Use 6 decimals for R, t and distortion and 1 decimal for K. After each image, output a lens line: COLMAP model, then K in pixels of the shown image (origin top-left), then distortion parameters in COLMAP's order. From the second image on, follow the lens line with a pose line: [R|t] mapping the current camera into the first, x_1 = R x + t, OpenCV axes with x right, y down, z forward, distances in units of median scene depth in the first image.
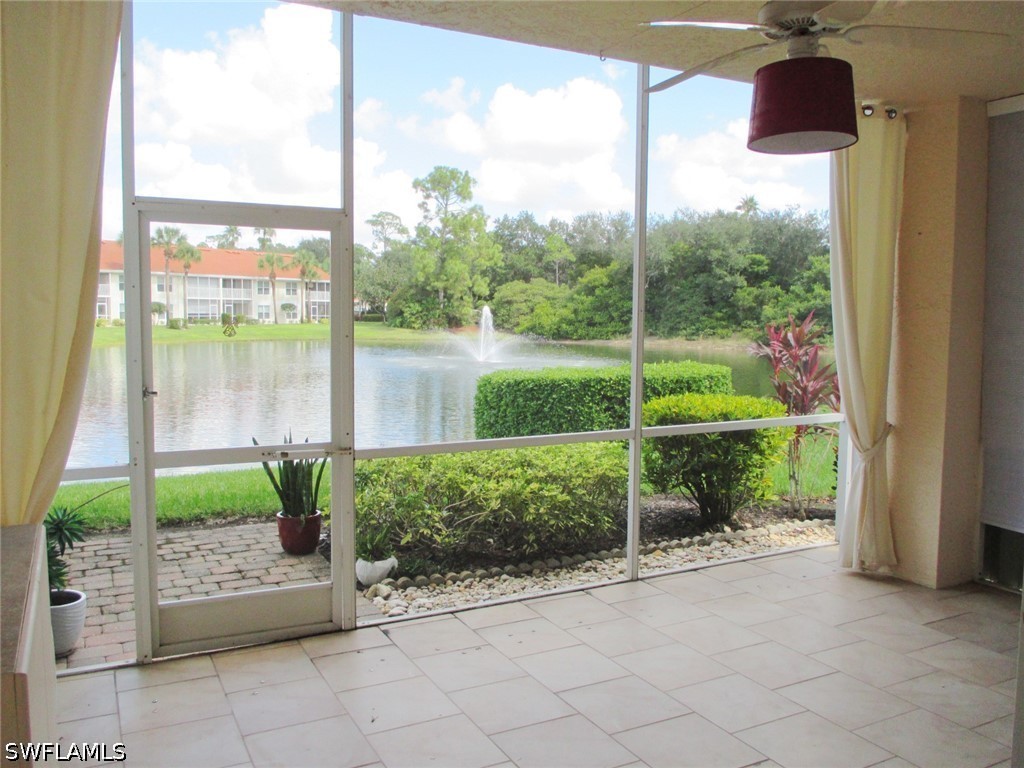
lens RADIAL K [[838.6, 0, 509.7], [0, 838.6, 385.6], [0, 0, 1]] dist [-0.042309, 0.018334]
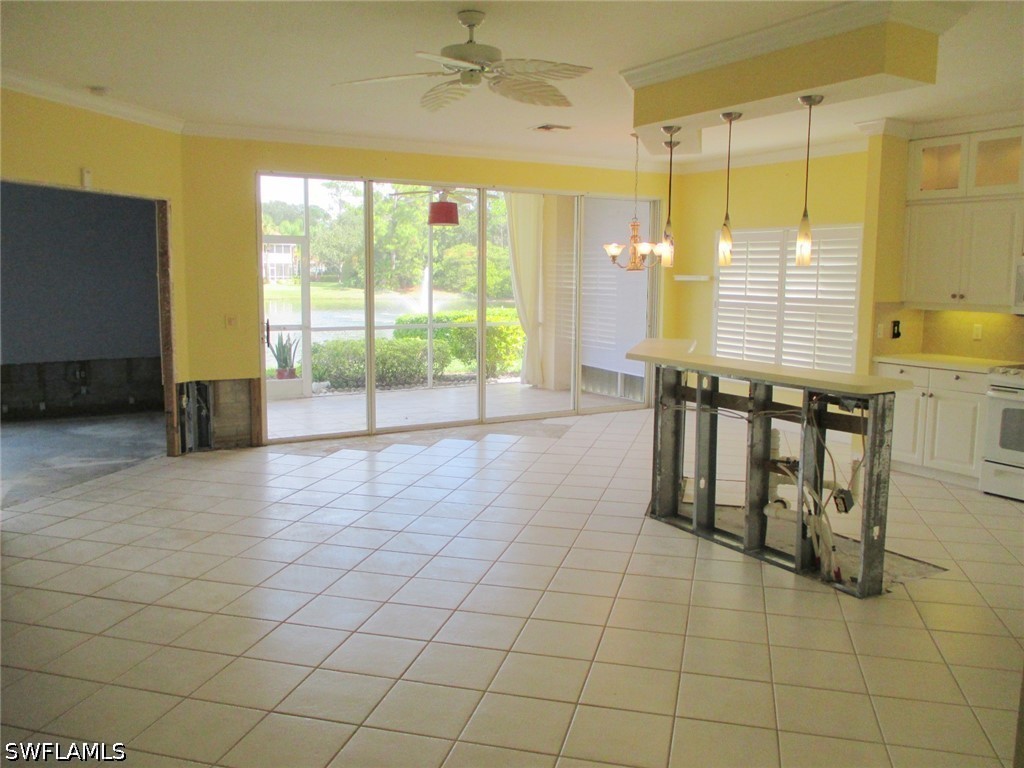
lens RADIAL K [[838.6, 0, 516.2], [0, 838.6, 380.5], [0, 0, 1]] dist [-0.042309, 0.018334]
pose [[0.998422, -0.006067, 0.055821, 0.014587], [0.003813, 0.999177, 0.040394, 0.006476], [-0.056020, -0.040117, 0.997623, -0.077968]]
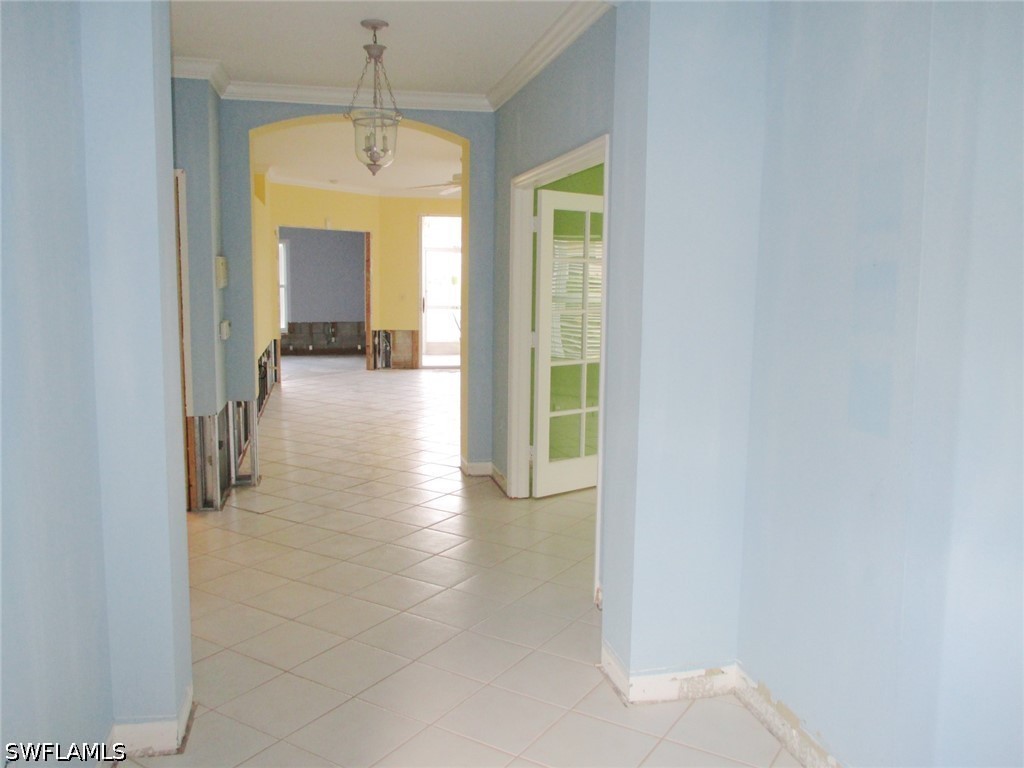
lens RADIAL K [[838.6, 0, 517.3], [0, 838.6, 380.9], [0, 0, 1]] dist [-0.042309, 0.018334]
pose [[0.968420, 0.035117, -0.246839, 0.060666], [-0.025614, 0.998806, 0.041605, 0.013930], [0.248006, -0.033968, 0.968163, -0.154570]]
